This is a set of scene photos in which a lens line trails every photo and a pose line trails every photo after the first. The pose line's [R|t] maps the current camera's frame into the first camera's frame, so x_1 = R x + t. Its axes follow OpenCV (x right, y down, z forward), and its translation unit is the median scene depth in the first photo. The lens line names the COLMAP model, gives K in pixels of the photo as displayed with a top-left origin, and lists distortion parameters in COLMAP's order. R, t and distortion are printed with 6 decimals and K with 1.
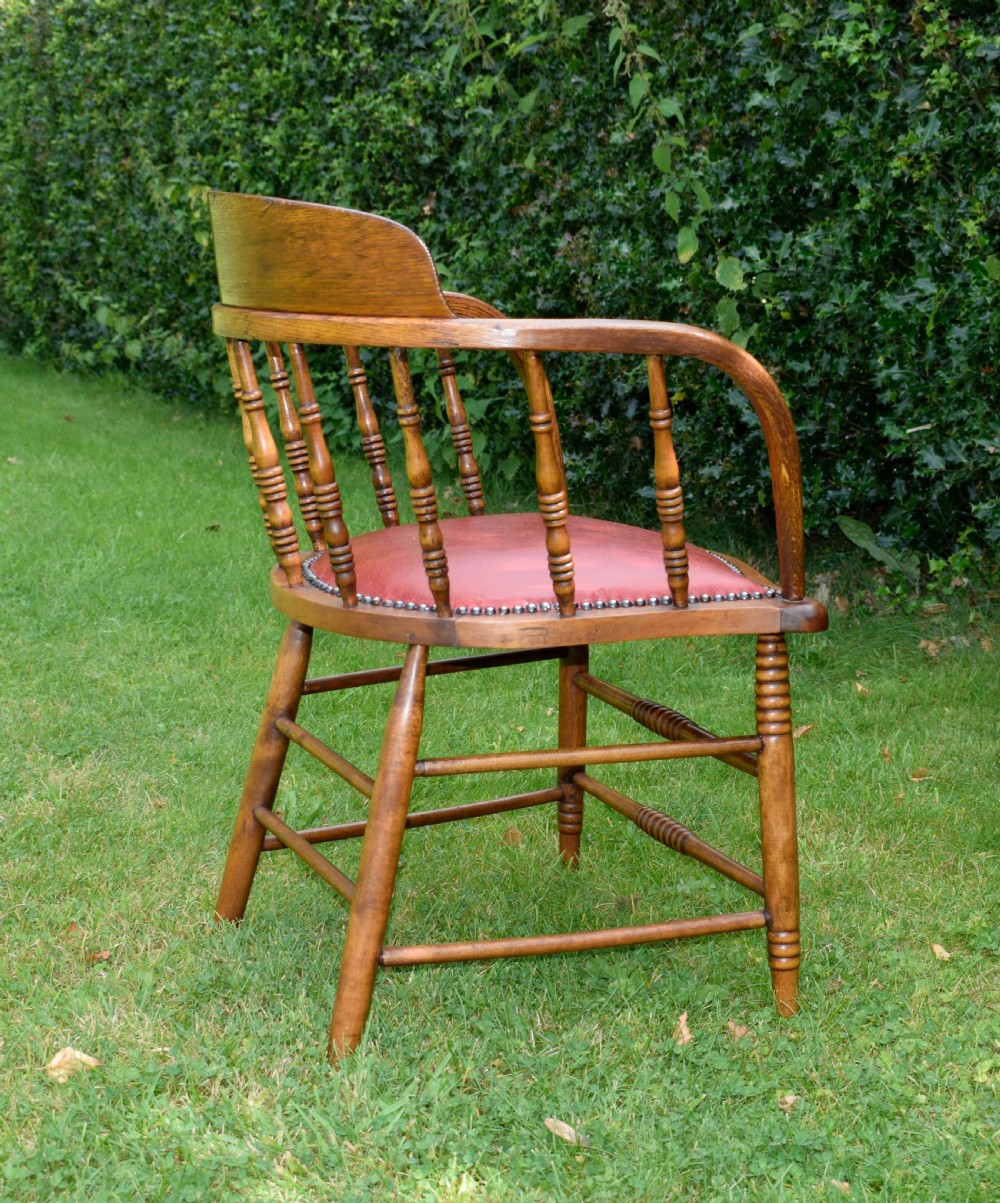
lens RADIAL K [[2036.0, 0, 505.7], [0, 2036.0, 606.9], [0, 0, 1]] dist [-0.055596, 0.000000]
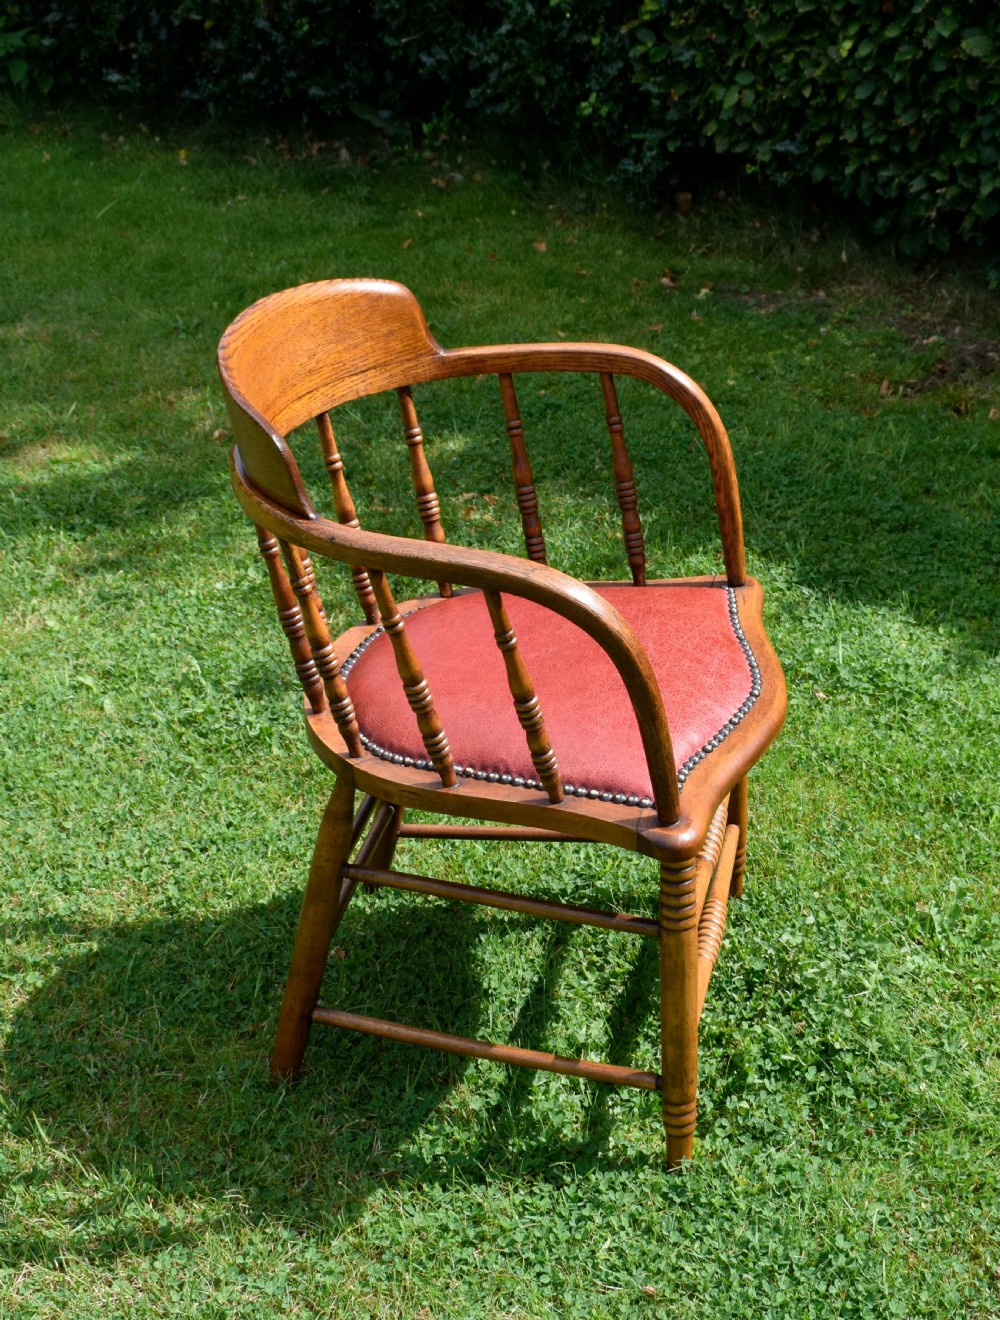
lens RADIAL K [[2169.6, 0, 565.6], [0, 2169.6, 701.0], [0, 0, 1]] dist [-0.016625, 0.000000]
pose [[0.912665, -0.220289, 0.344262, -0.339859], [0.125060, 0.952433, 0.277906, -0.048110], [-0.389106, -0.210581, 0.896801, -0.577916]]
